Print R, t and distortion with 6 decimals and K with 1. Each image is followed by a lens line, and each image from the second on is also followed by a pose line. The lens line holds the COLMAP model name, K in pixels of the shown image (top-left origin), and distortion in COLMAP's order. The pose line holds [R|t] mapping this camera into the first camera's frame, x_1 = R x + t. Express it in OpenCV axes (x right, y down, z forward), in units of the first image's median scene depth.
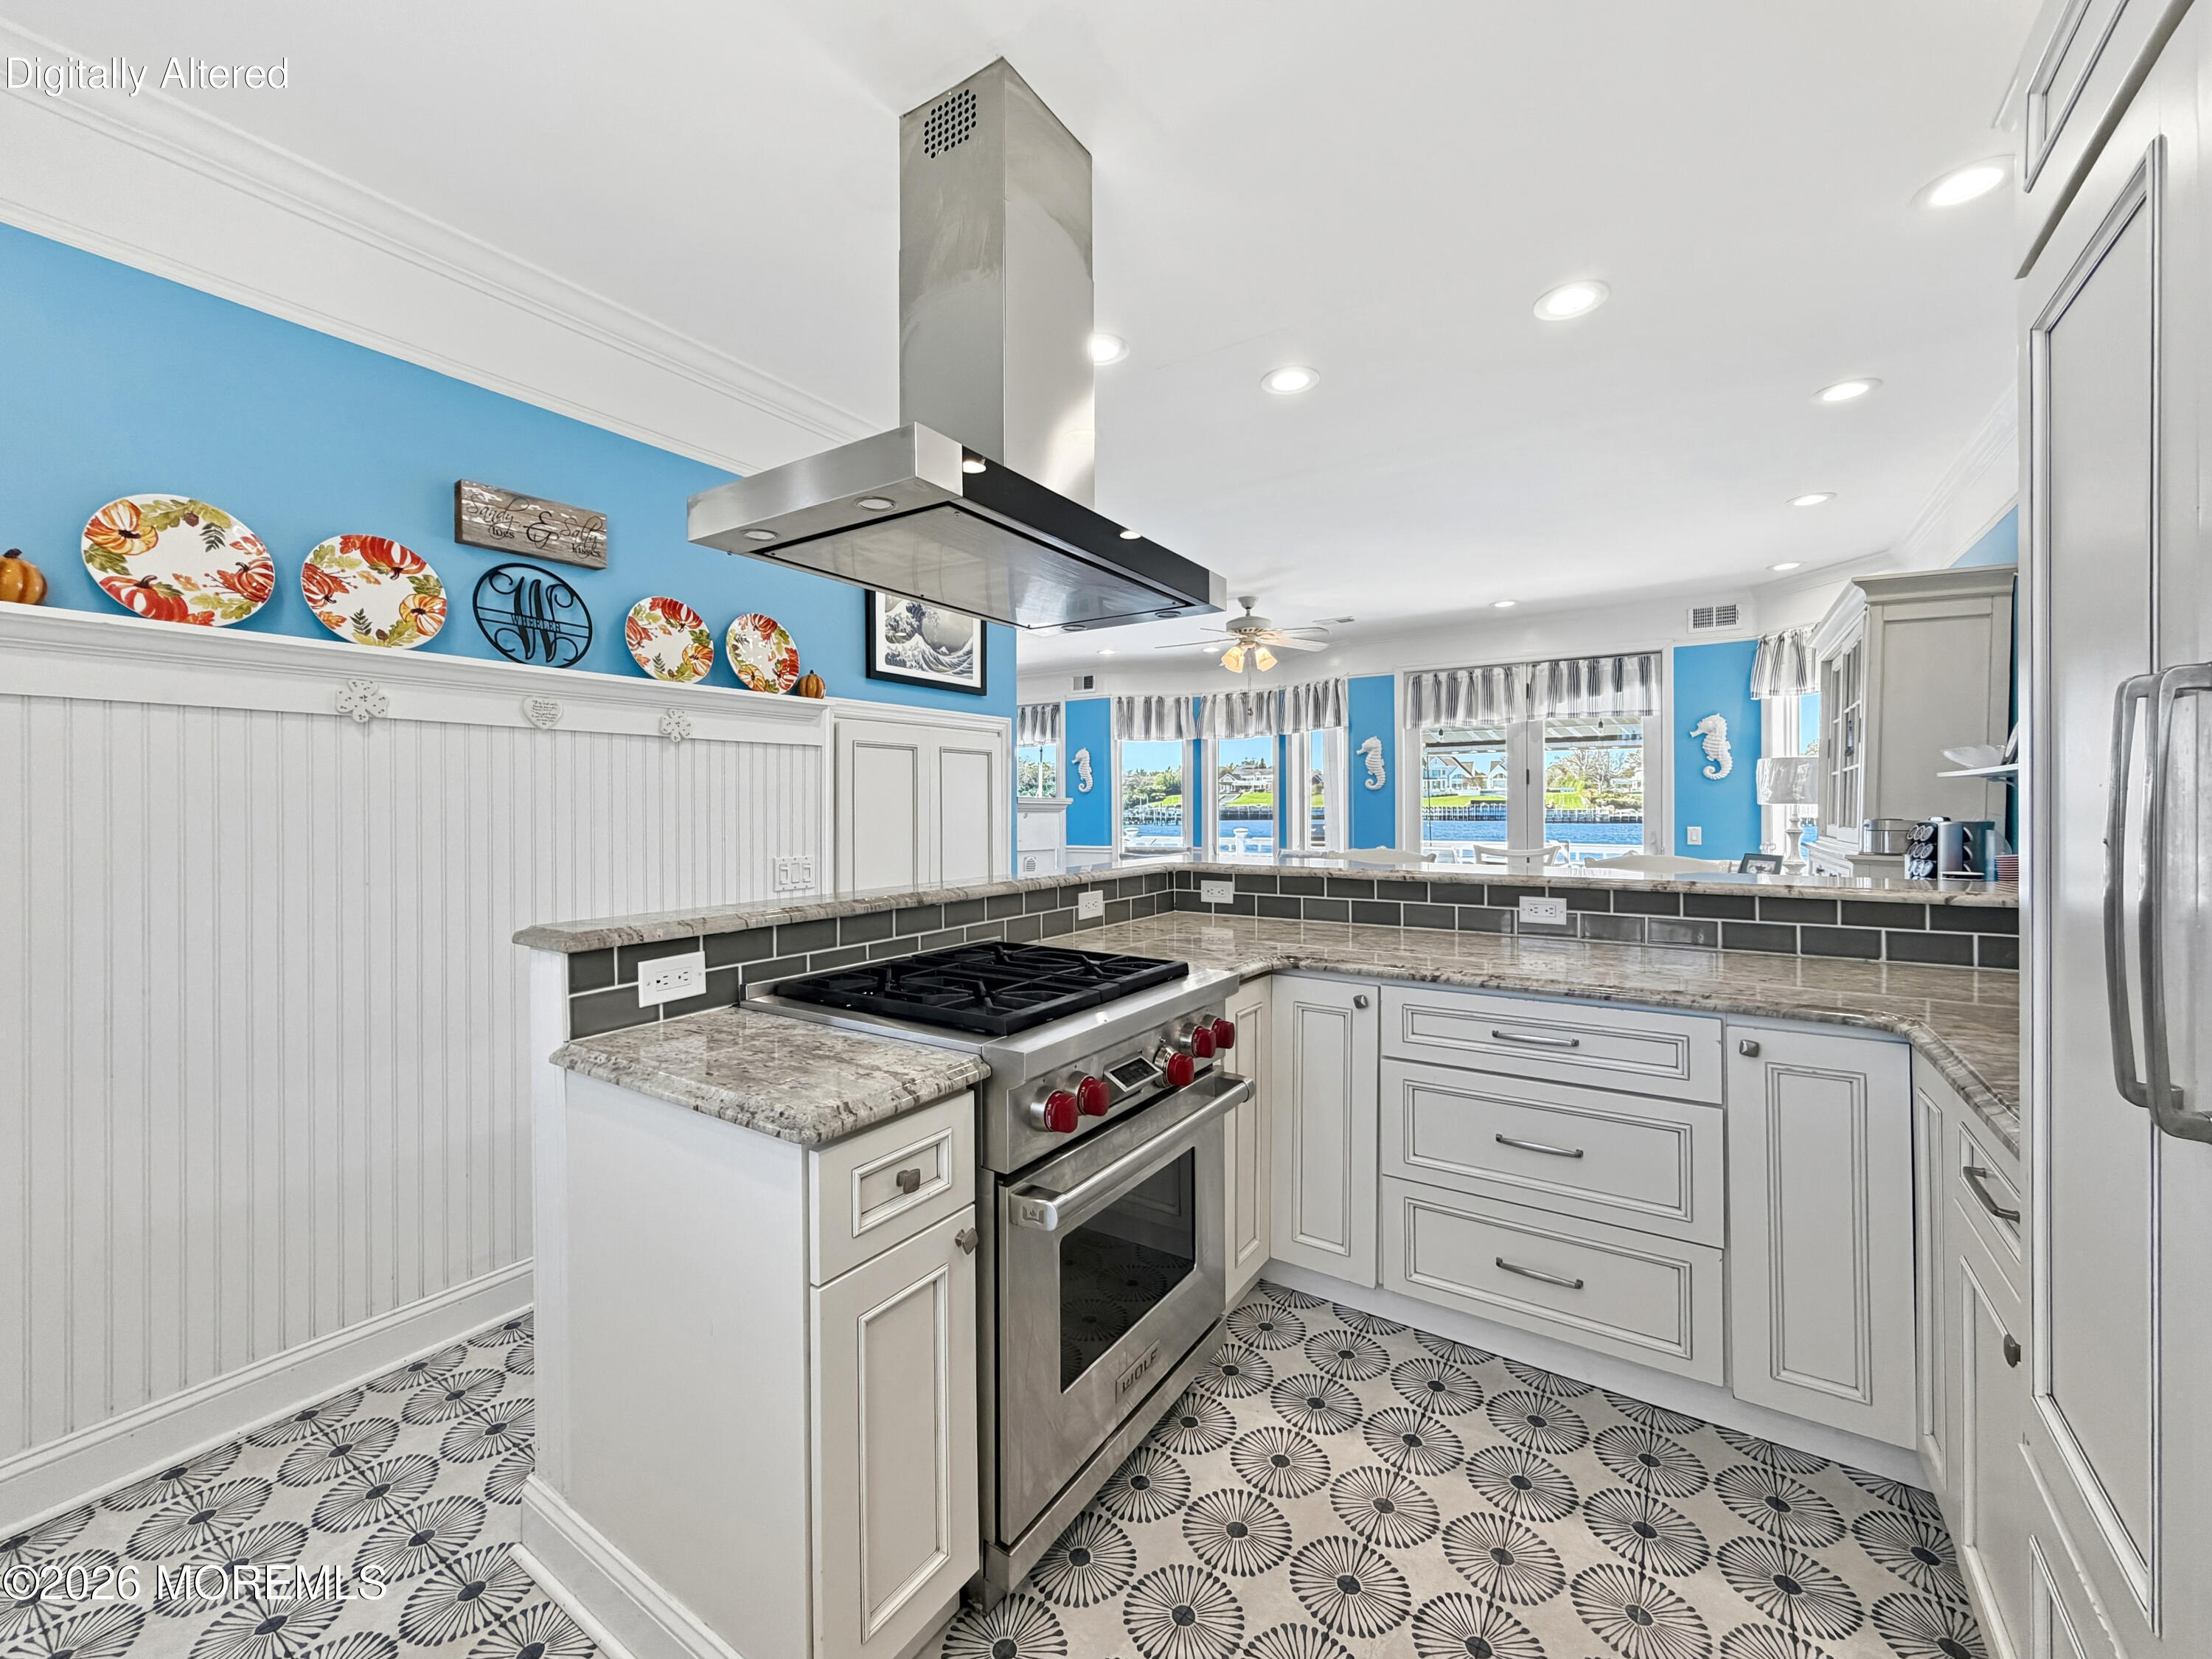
lens RADIAL K [[898.0, 0, 1077.4], [0, 898.0, 805.0], [0, 0, 1]] dist [-0.000160, 0.001990]
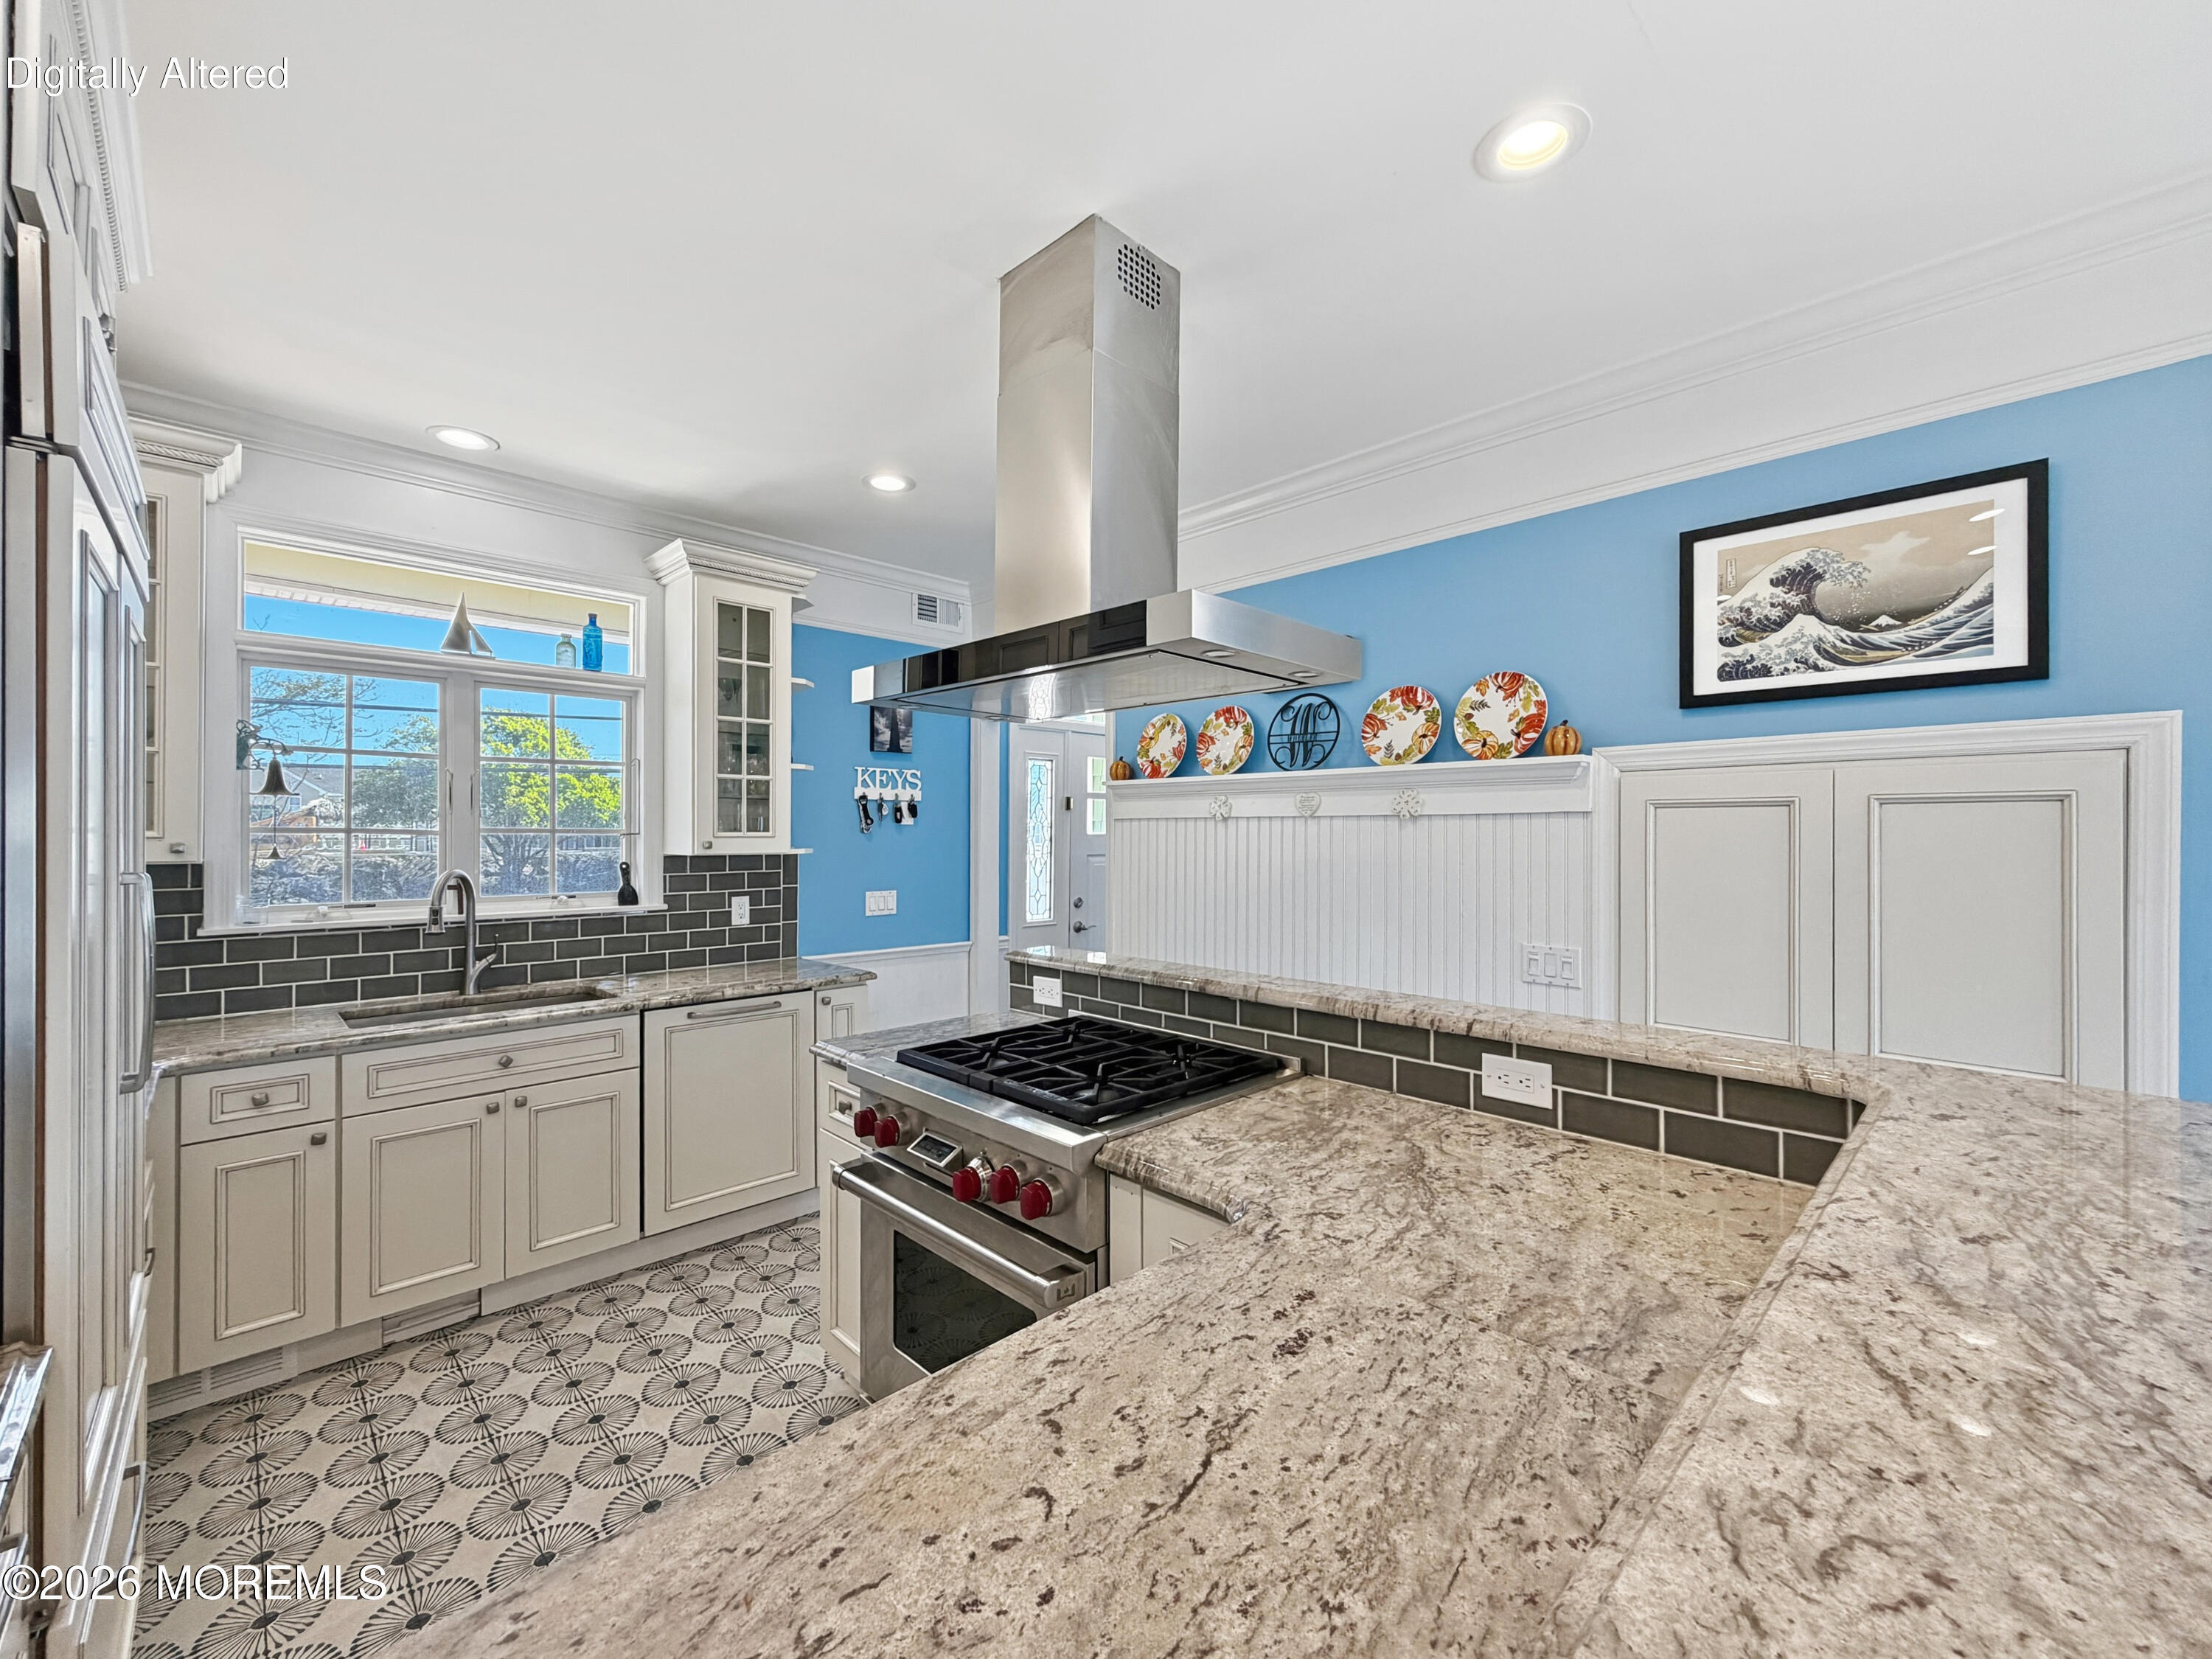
lens RADIAL K [[898.0, 0, 1114.7], [0, 898.0, 831.6], [0, 0, 1]] dist [-0.000160, 0.001990]
pose [[-0.188076, 0.002217, -0.982152, 0.621783], [-0.000645, 0.999997, 0.002381, -0.054336], [0.982154, 0.001081, -0.188074, 0.802224]]
